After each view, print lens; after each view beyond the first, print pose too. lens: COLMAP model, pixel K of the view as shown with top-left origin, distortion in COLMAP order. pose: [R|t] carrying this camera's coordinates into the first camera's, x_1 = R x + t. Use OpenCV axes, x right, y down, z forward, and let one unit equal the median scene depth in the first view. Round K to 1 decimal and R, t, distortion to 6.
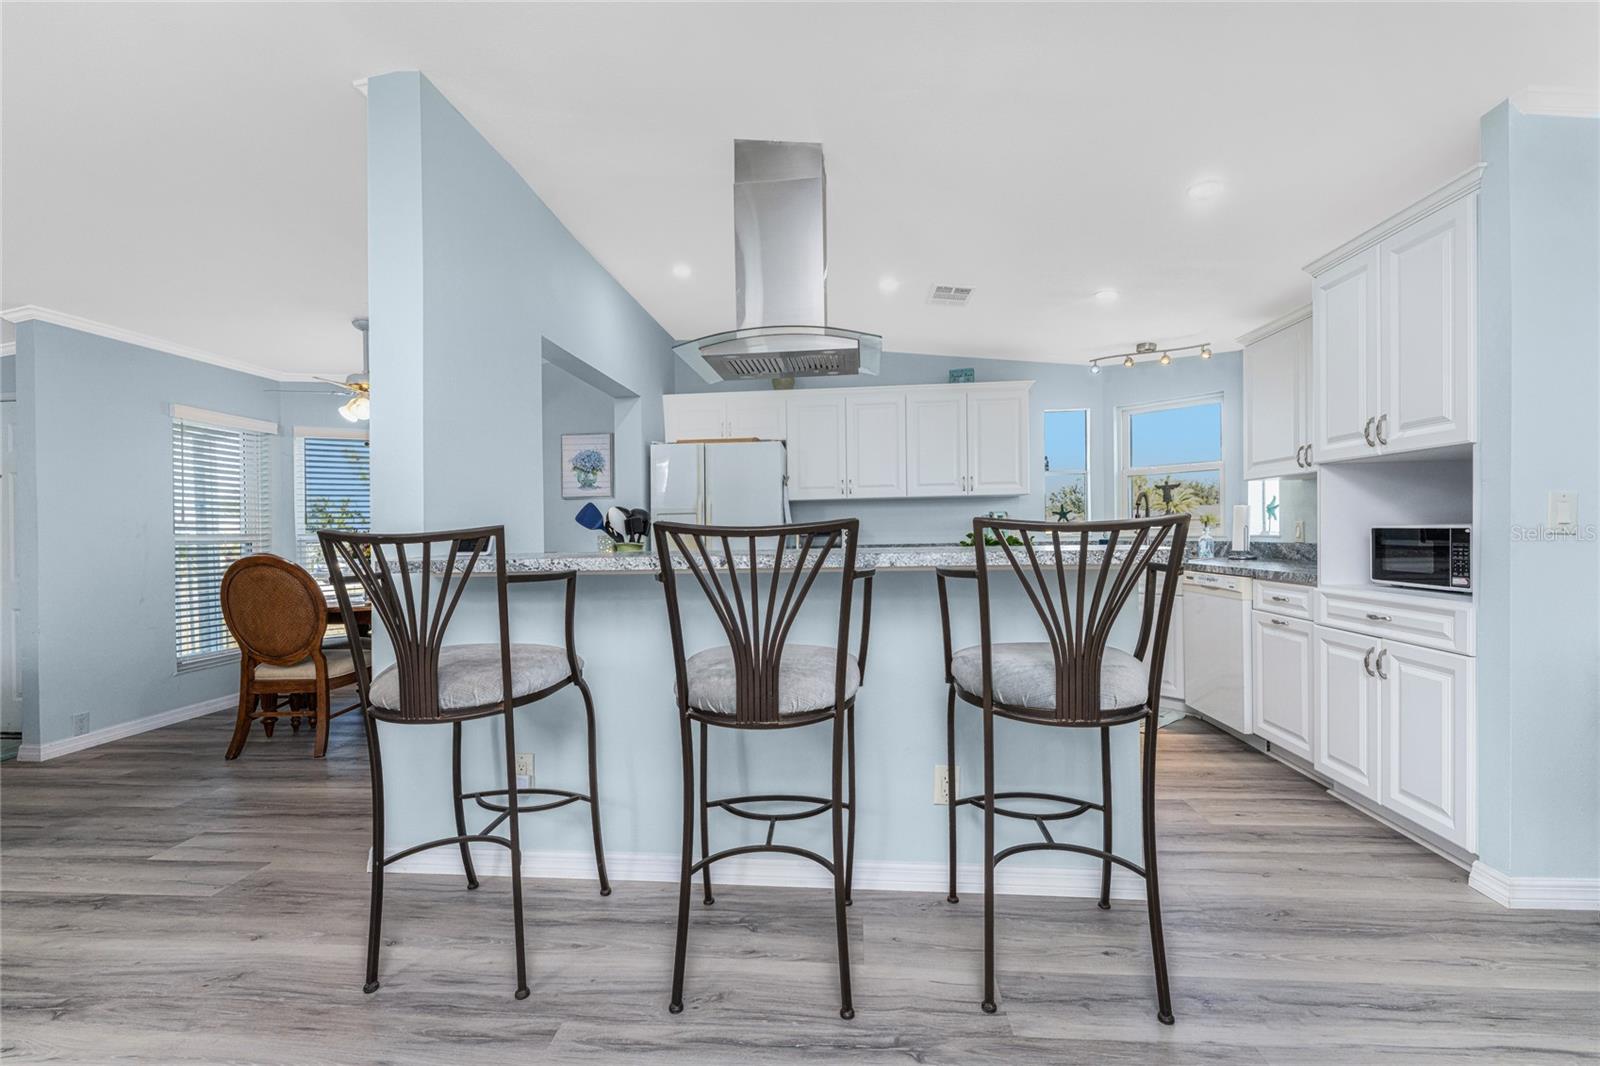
lens RADIAL K [[671.8, 0, 798.4], [0, 671.8, 539.3], [0, 0, 1]] dist [-0.009686, 0.000789]
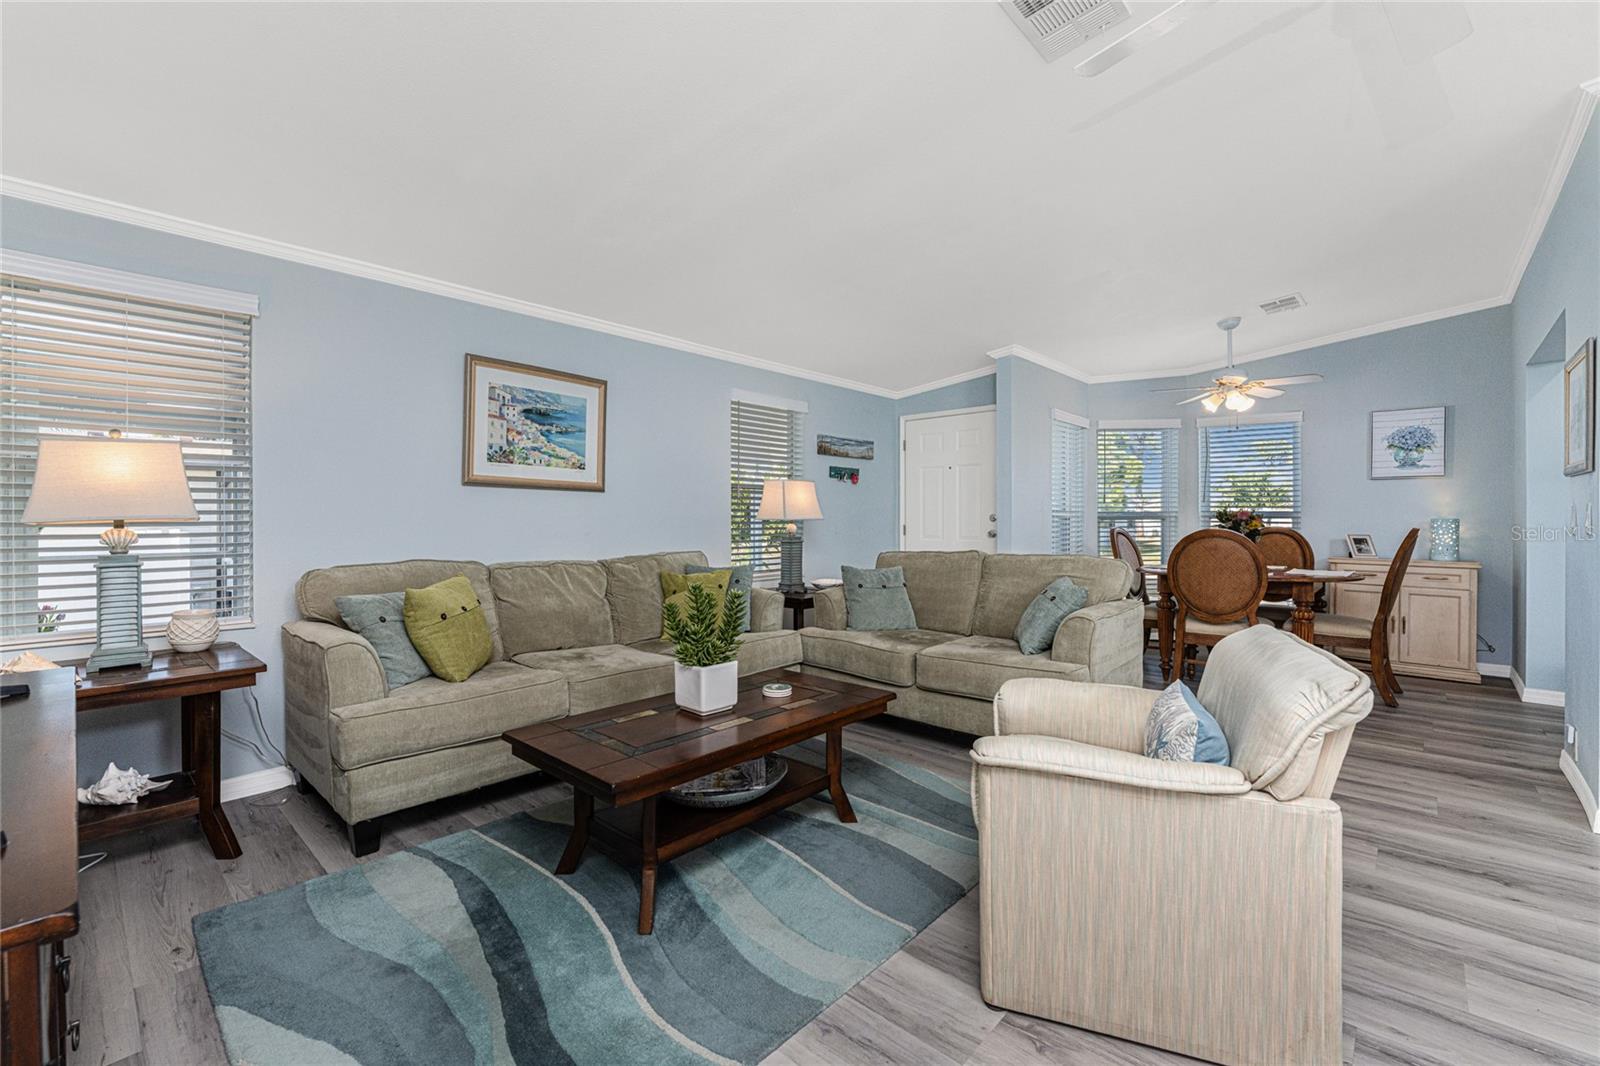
lens RADIAL K [[669.7, 0, 803.0], [0, 669.7, 526.9], [0, 0, 1]] dist [-0.000695, -0.000702]
pose [[0.787631, 0.033362, -0.615244, -0.645731], [-0.027079, 0.999443, 0.019528, 0.017157], [0.615552, 0.001279, 0.788095, -0.394112]]
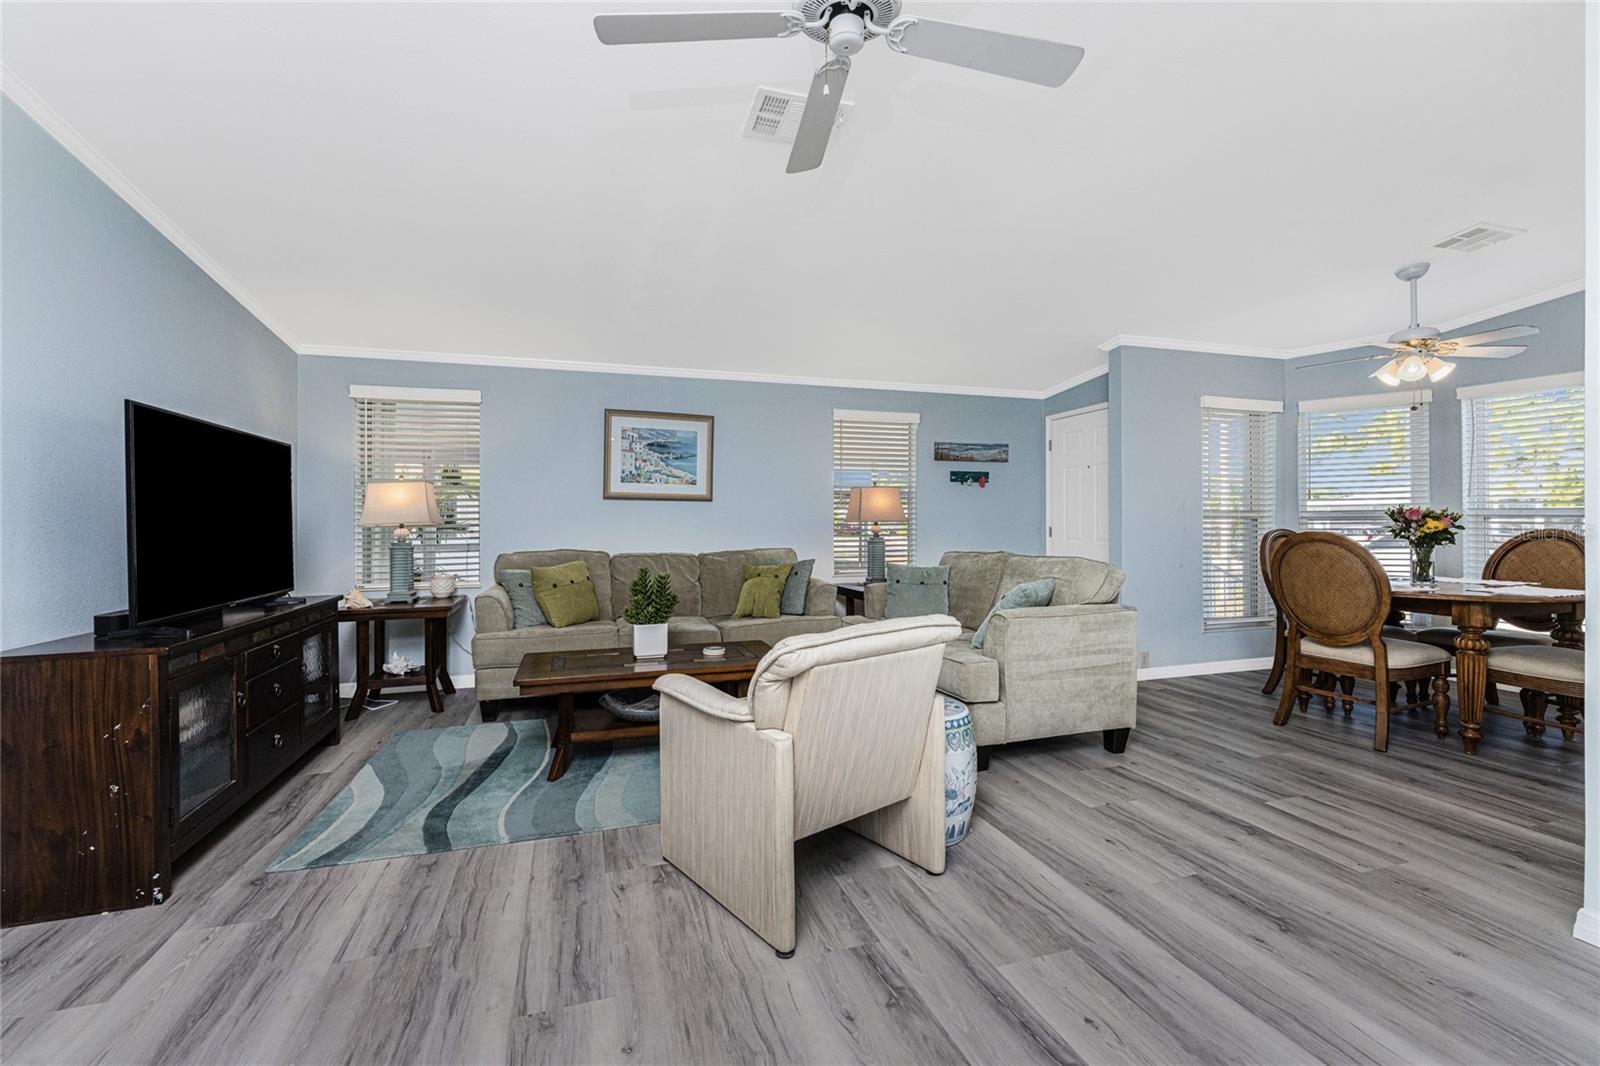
lens RADIAL K [[669.7, 0, 797.7], [0, 669.7, 521.9], [0, 0, 1]] dist [-0.000695, -0.000702]
pose [[0.383399, 0.024474, -0.923259, -0.178967], [-0.015447, 0.999679, 0.020085, 0.002155], [0.923454, 0.006561, 0.383654, -0.102510]]
